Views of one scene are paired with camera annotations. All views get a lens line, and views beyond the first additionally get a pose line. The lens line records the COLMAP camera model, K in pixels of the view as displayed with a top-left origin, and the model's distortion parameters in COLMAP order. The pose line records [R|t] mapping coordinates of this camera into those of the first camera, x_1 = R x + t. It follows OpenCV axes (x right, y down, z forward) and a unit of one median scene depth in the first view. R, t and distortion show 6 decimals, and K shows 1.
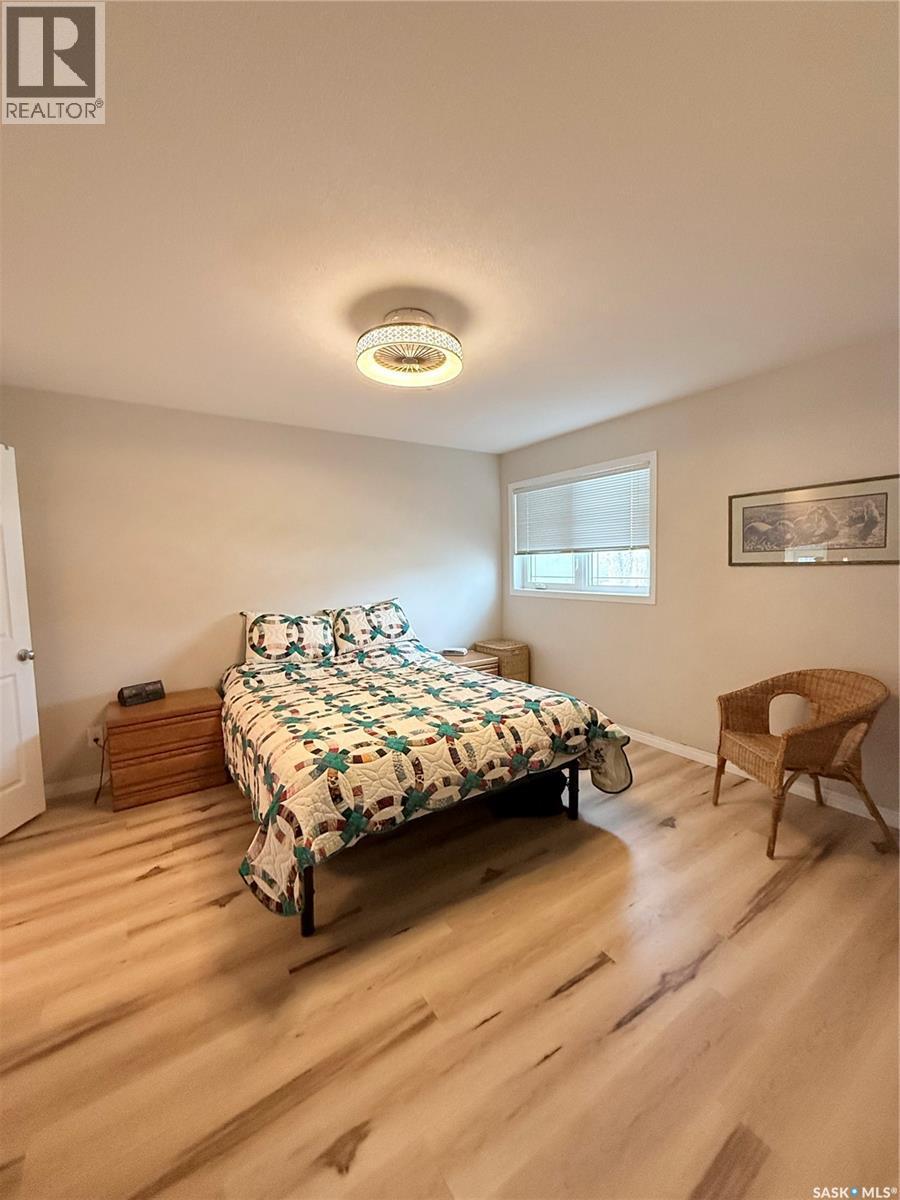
lens RADIAL K [[471.5, 0, 450.0], [0, 471.5, 600.0], [0, 0, 1]] dist [-0.001527, -0.000331]
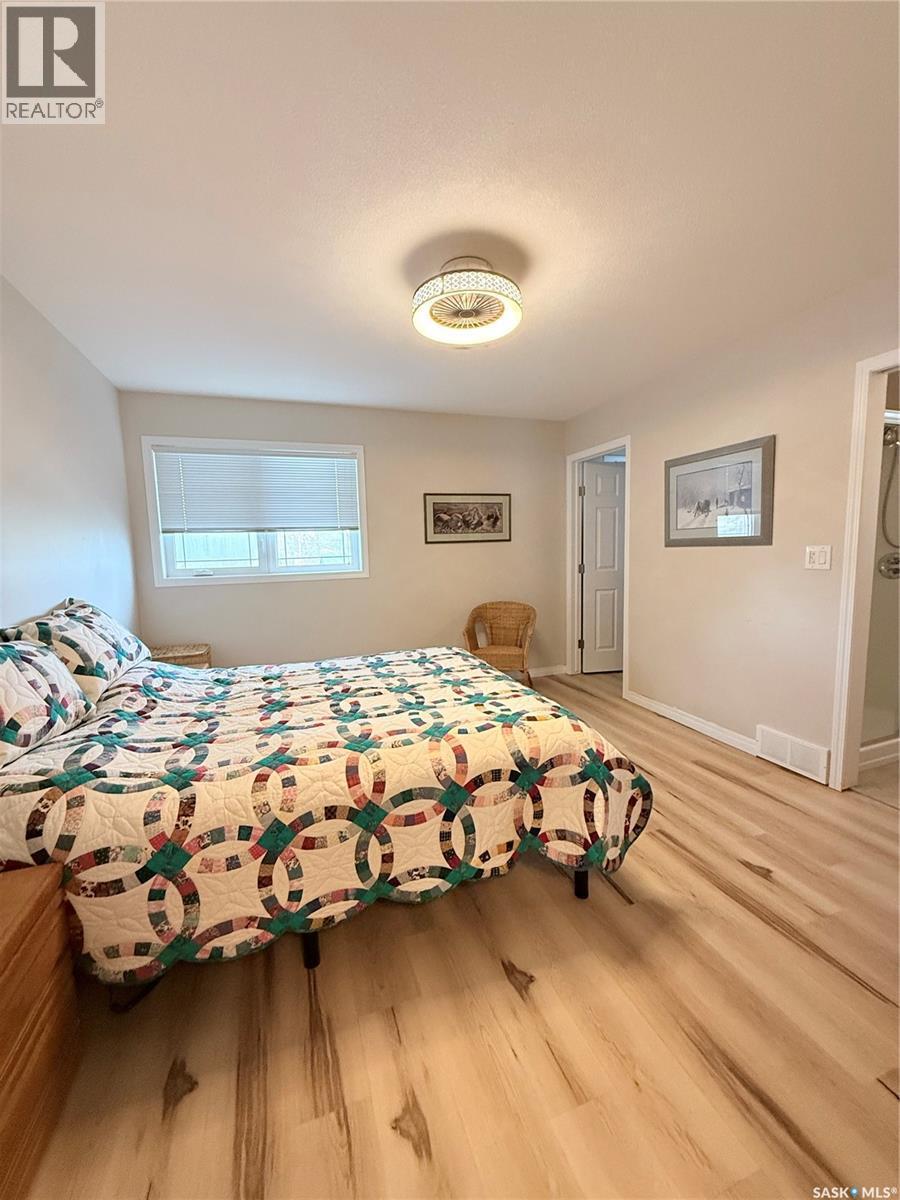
lens RADIAL K [[471.5, 0, 450.0], [0, 471.5, 600.0], [0, 0, 1]] dist [-0.001527, -0.000331]
pose [[0.263517, -0.092656, 0.960195, -1.020819], [0.094911, 0.993037, 0.069778, 0.003670], [-0.959974, 0.072746, 0.270476, 0.774453]]
